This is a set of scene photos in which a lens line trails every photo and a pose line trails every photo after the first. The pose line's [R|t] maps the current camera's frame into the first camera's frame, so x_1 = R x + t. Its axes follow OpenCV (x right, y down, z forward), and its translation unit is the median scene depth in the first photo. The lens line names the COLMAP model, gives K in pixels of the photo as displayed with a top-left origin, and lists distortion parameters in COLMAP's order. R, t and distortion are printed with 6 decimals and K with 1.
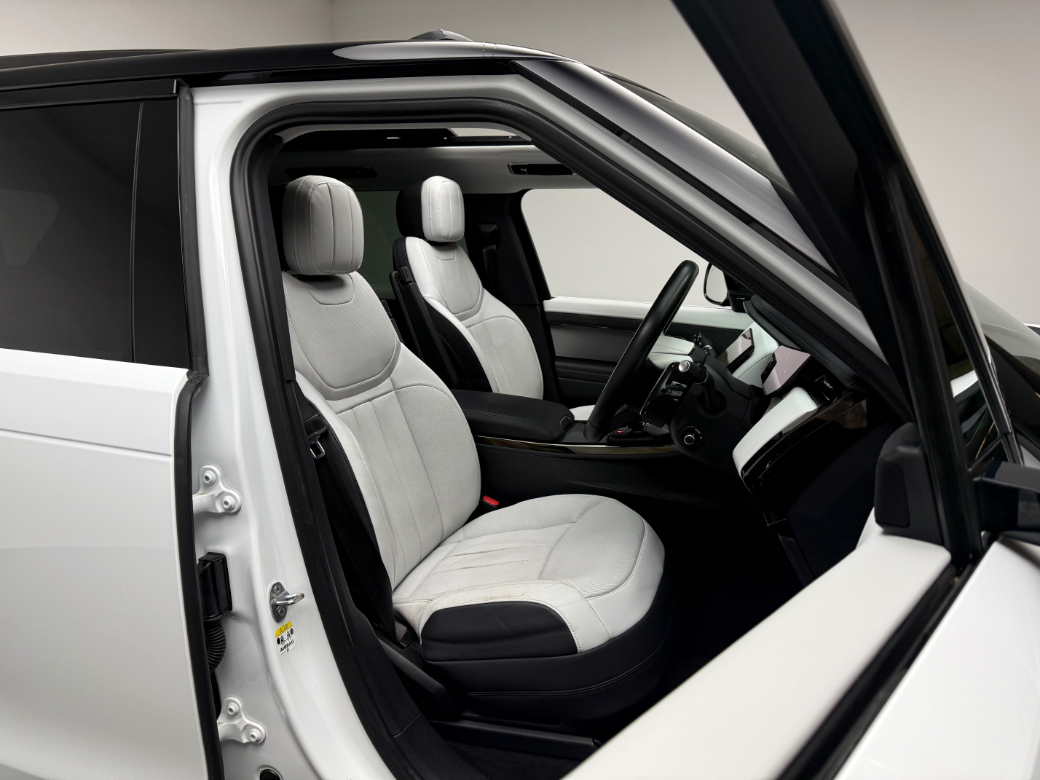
lens RADIAL K [[686.9, 0, 520.0], [0, 686.9, 390.0], [0, 0, 1]] dist [0.000771, -0.004484]
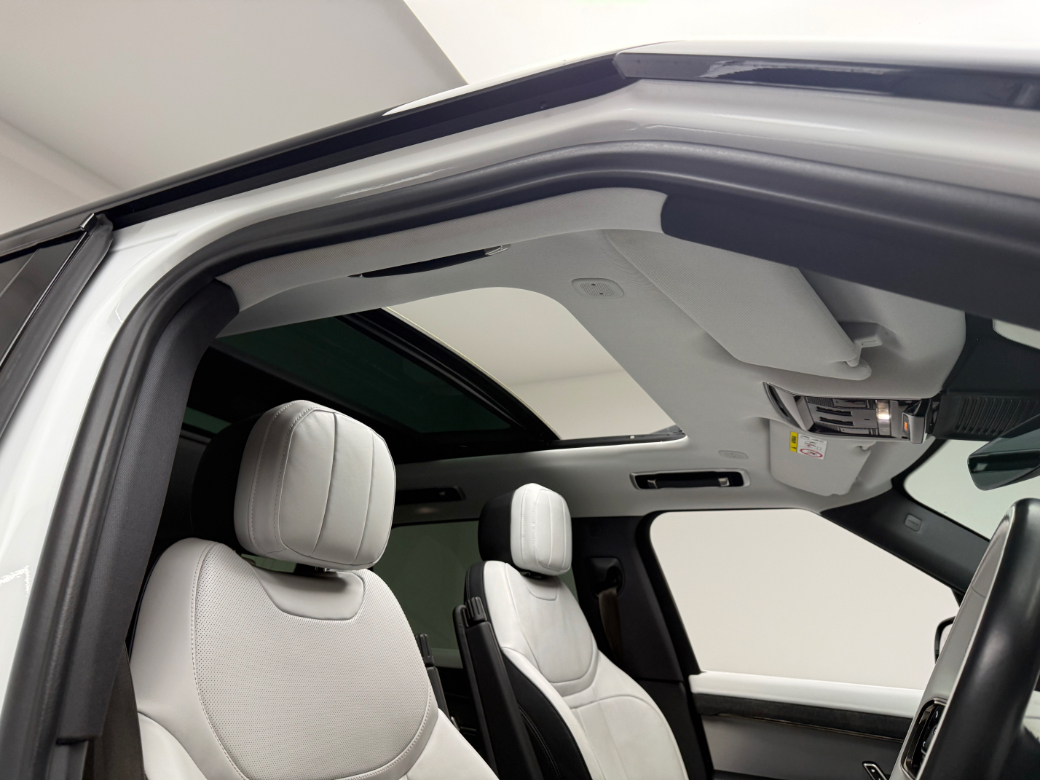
lens RADIAL K [[686.9, 0, 520.0], [0, 686.9, 390.0], [0, 0, 1]] dist [0.000771, -0.004484]
pose [[0.983571, -0.033919, -0.177306, 0.000126], [-0.066681, 0.844464, -0.531446, 0.002875], [0.167754, 0.534538, 0.828328, 0.297108]]
